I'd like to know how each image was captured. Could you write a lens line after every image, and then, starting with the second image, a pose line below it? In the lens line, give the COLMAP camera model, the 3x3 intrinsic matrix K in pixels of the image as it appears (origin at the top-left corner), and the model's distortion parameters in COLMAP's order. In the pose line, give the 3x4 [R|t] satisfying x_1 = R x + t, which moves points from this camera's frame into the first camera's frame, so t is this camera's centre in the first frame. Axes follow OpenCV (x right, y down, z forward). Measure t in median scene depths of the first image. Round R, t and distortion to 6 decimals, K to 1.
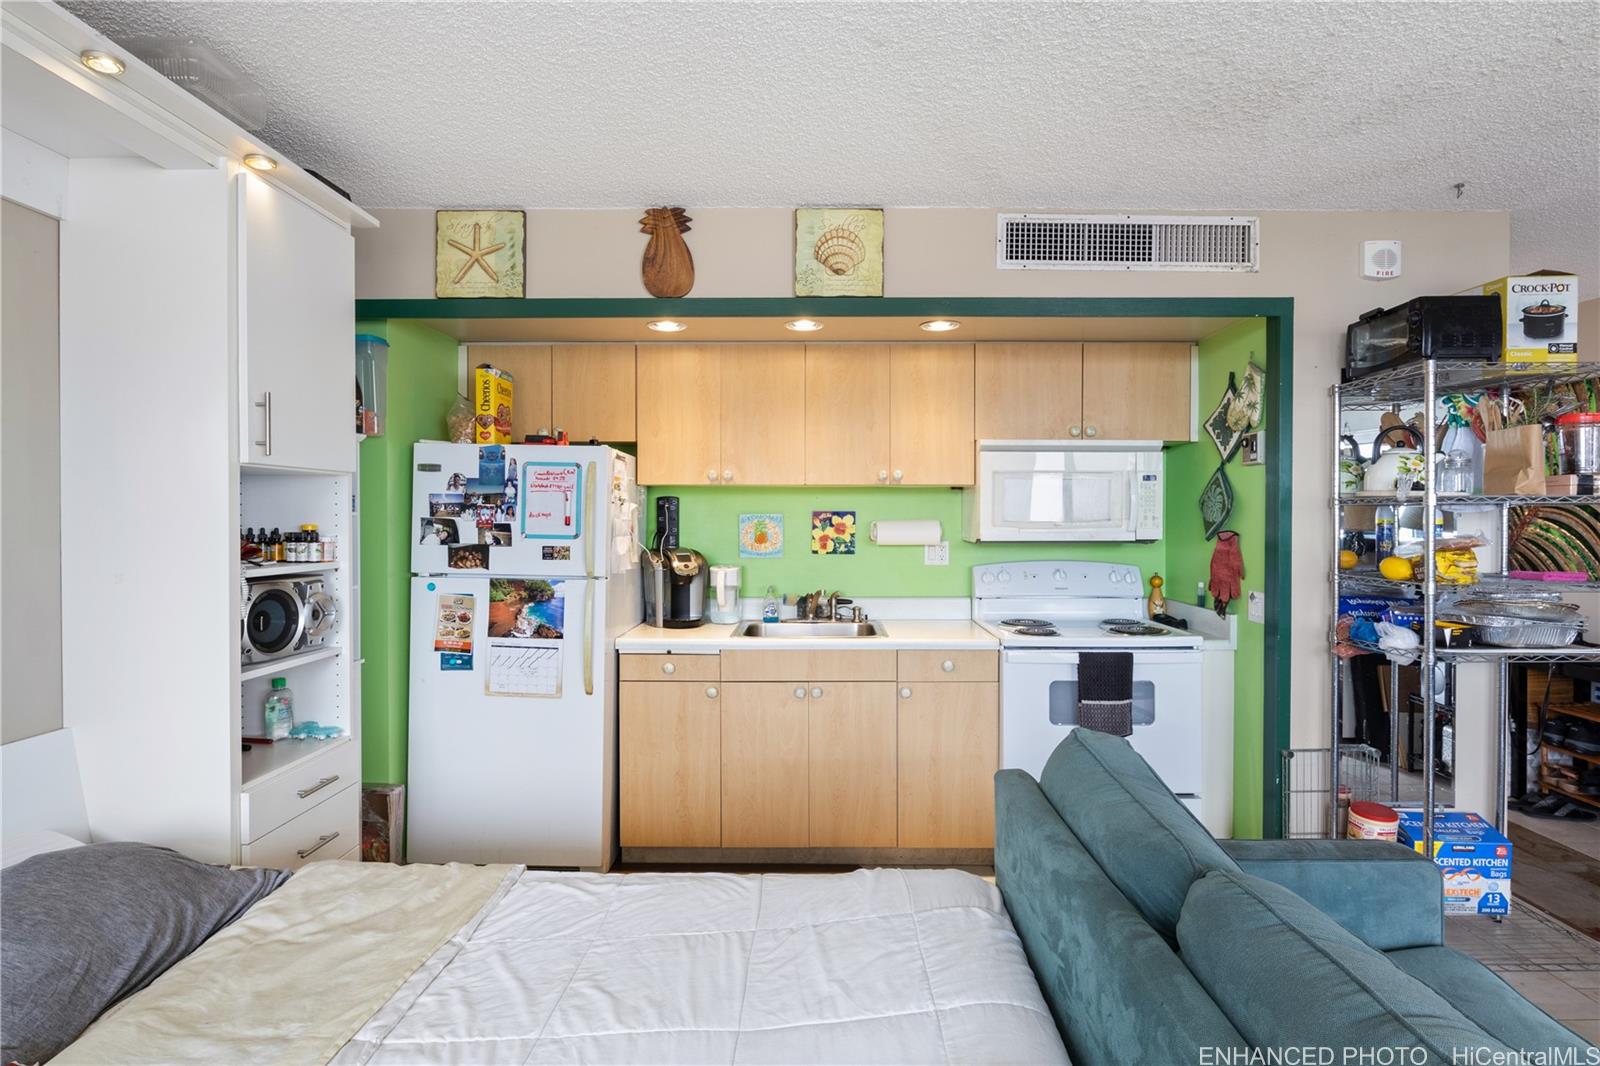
lens RADIAL K [[813.8, 0, 819.2], [0, 813.8, 524.0], [0, 0, 1]] dist [-0.003903, -0.000387]
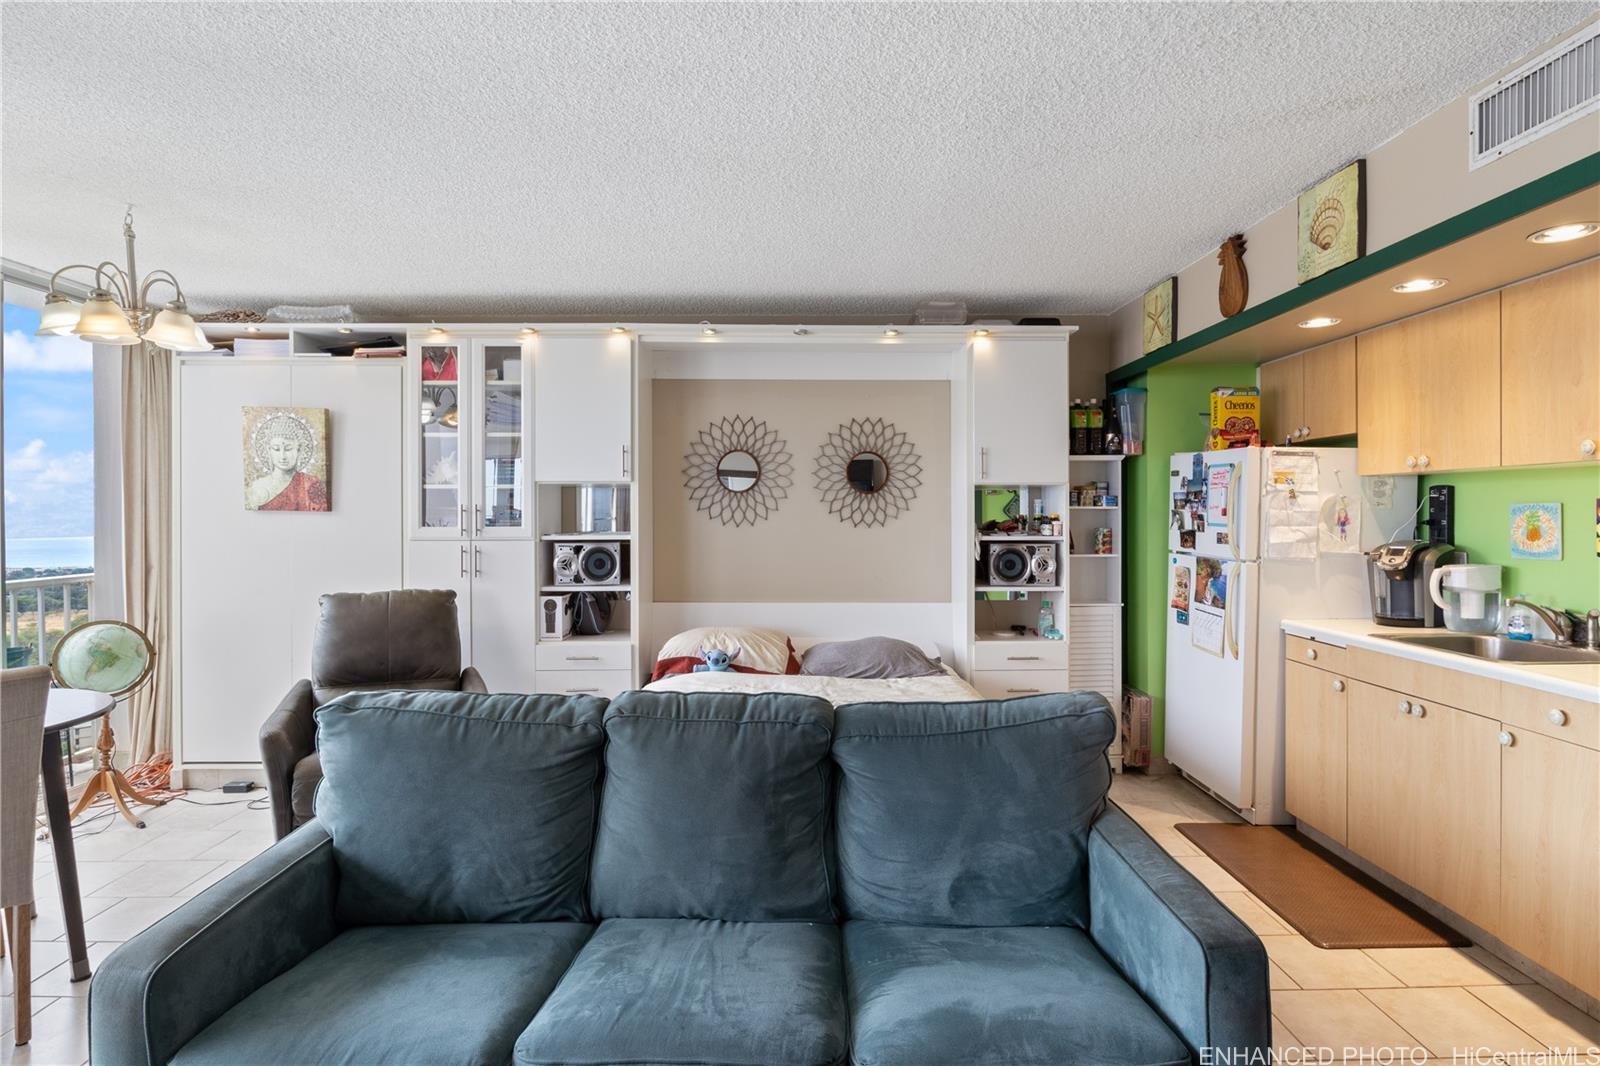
lens RADIAL K [[816.0, 0, 801.7], [0, 816.0, 526.3], [0, 0, 1]] dist [-0.000893, 0.000348]
pose [[0.021954, 0.014563, -0.999653, 0.880541], [-0.006637, 0.999874, 0.014421, 0.004139], [0.999737, 0.006319, 0.022048, 0.343308]]
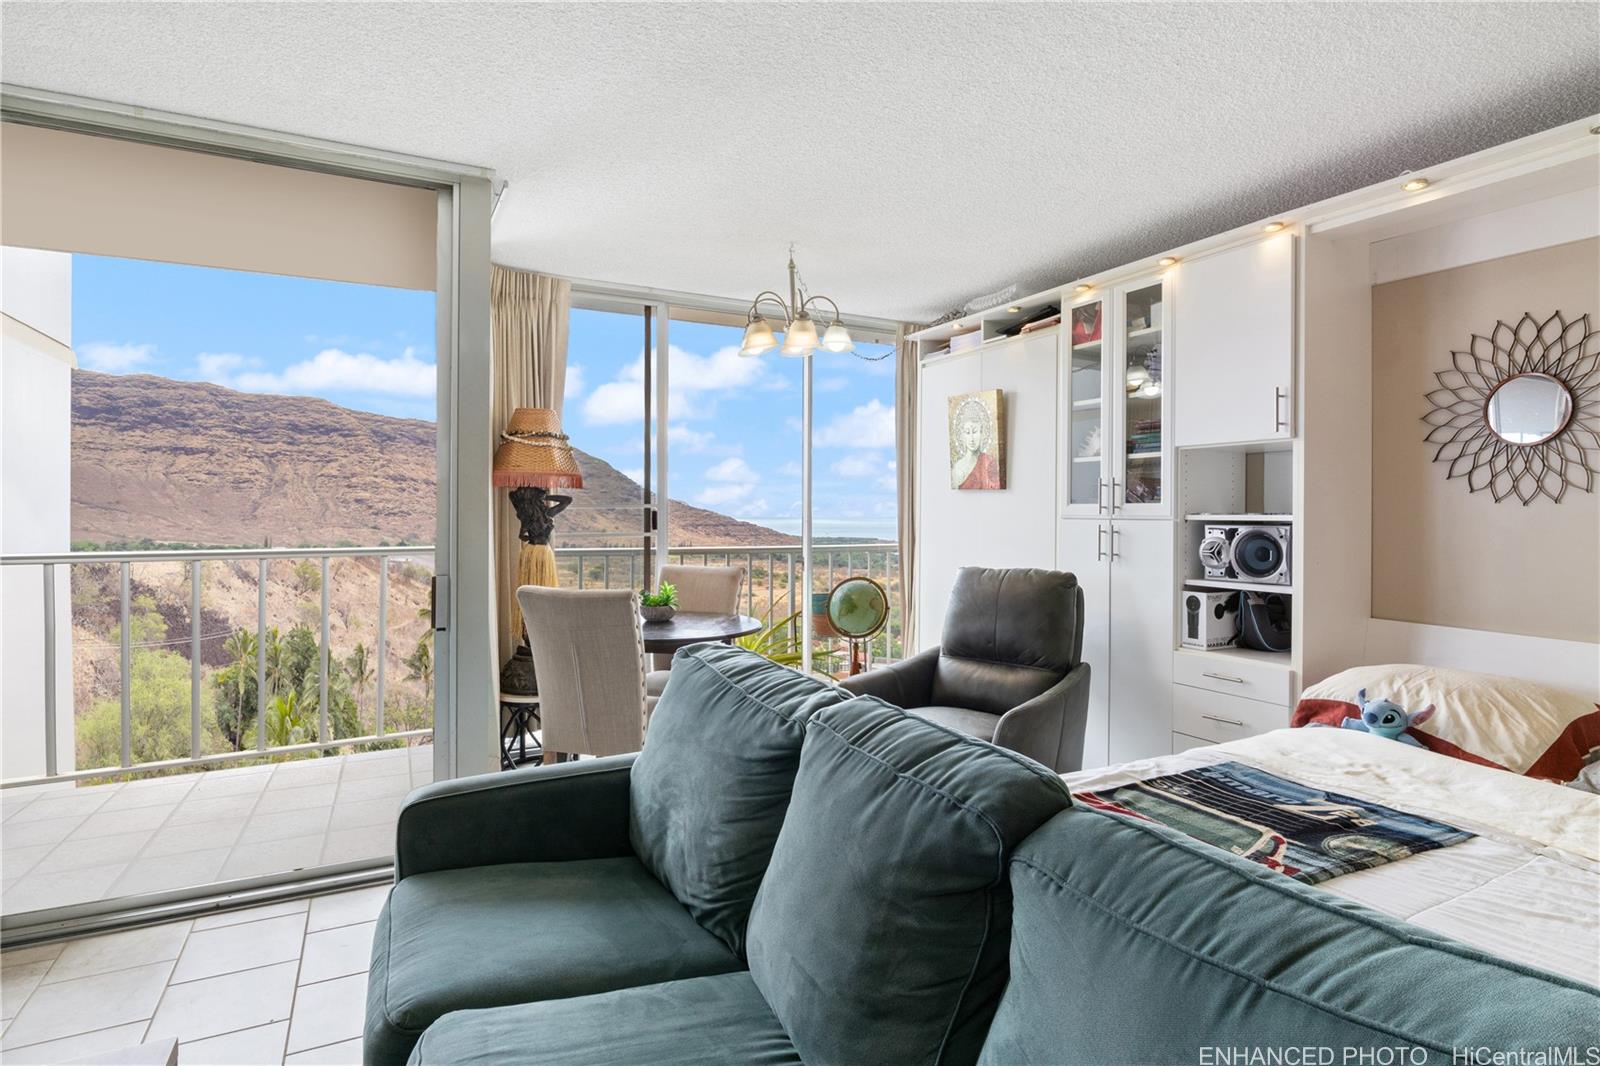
lens RADIAL K [[824.2, 0, 825.8], [0, 824.2, 513.5], [0, 0, 1]] dist [0.000931, -0.006967]
pose [[-0.876450, -0.001825, -0.481490, 0.461796], [-0.007424, 0.999925, 0.009723, 0.033250], [0.481437, 0.012097, -0.876397, 0.663004]]
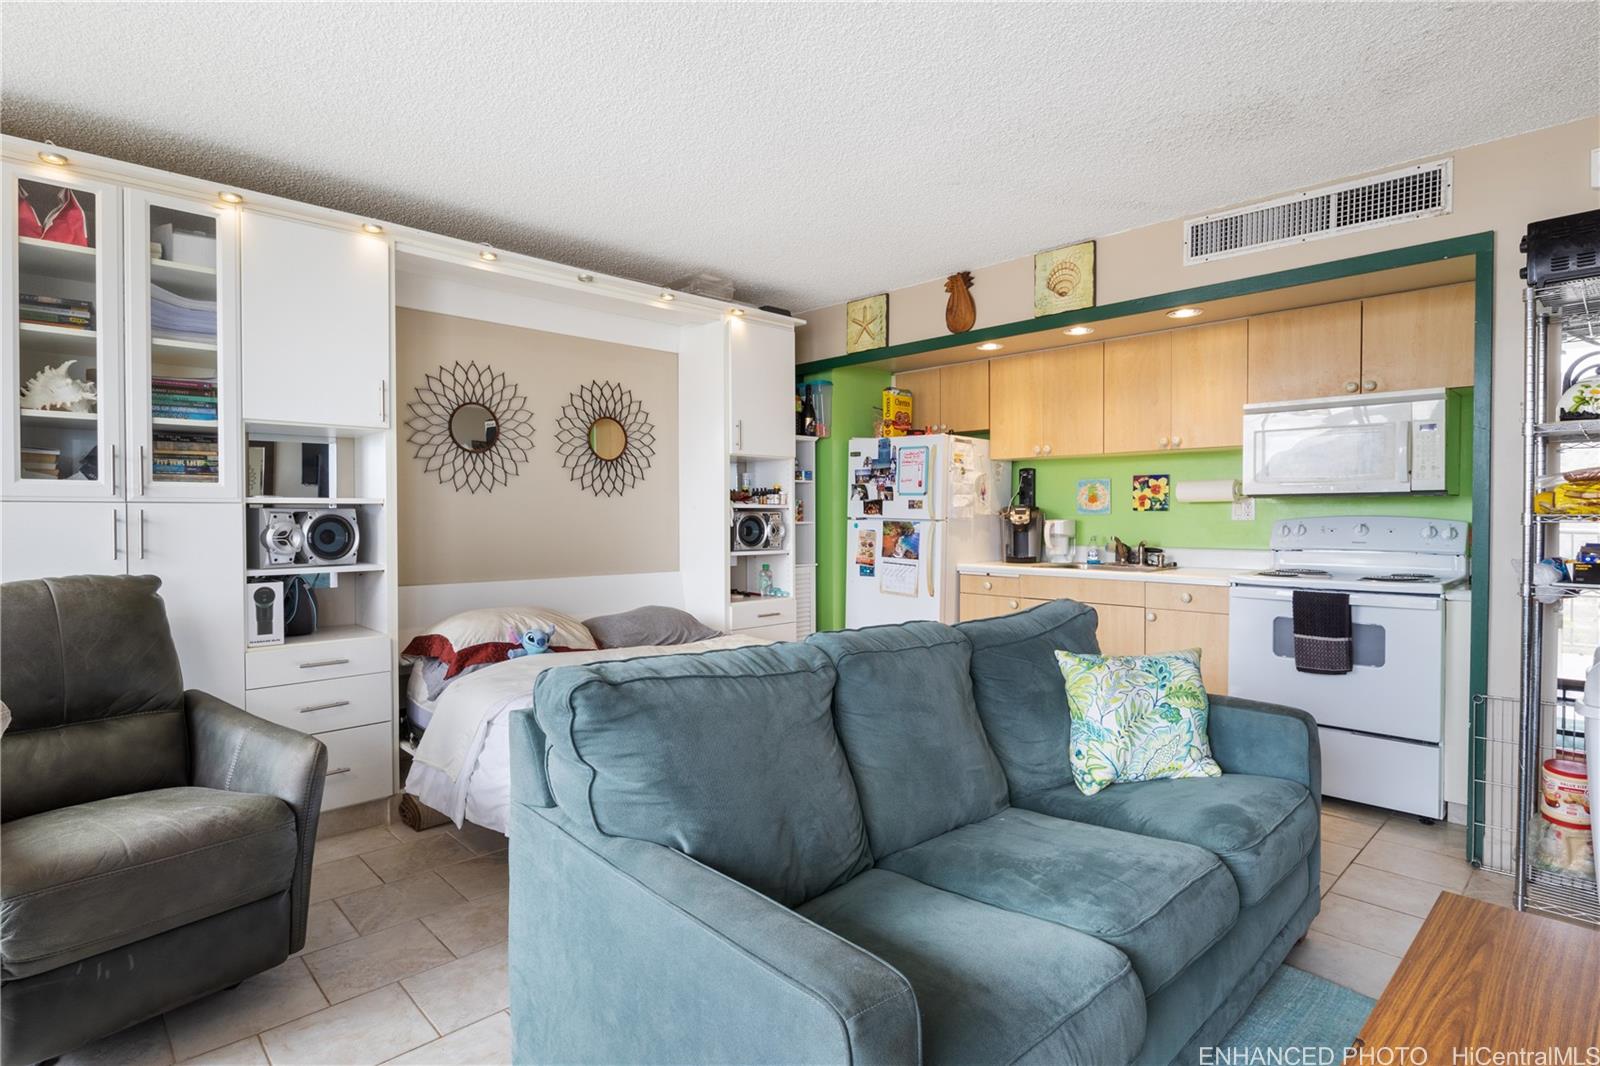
lens RADIAL K [[813.6, 0, 800.0], [0, 813.6, 533.0], [0, 0, 1]] dist [-0.002008, 0.001256]
pose [[0.696553, 0.016631, -0.717312, 0.645498], [-0.004882, 0.999818, 0.018441, 0.062554], [0.717488, -0.009343, 0.696508, -0.250213]]
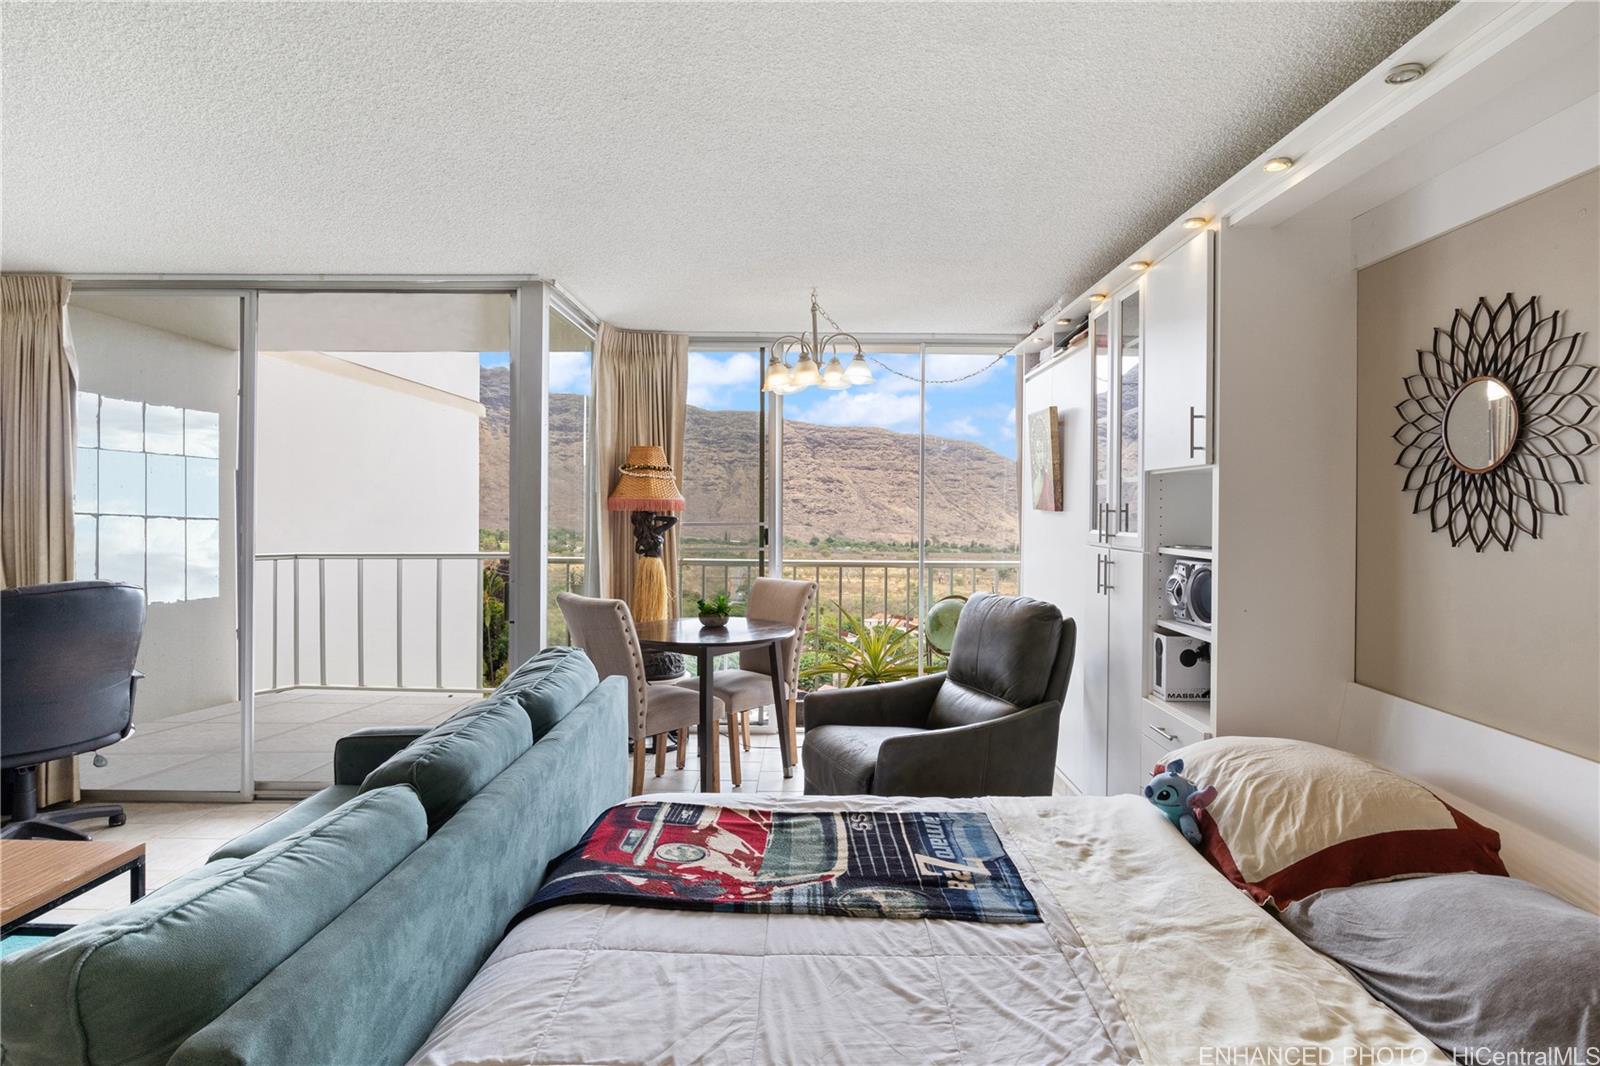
lens RADIAL K [[843.2, 0, 837.6], [0, 843.2, 511.7], [0, 0, 1]] dist [-0.004825, -0.000480]
pose [[-0.999736, -0.005626, -0.022296, -0.072403], [-0.005912, 0.999901, 0.012775, -0.009705], [0.022222, 0.012903, -0.999670, 0.919095]]
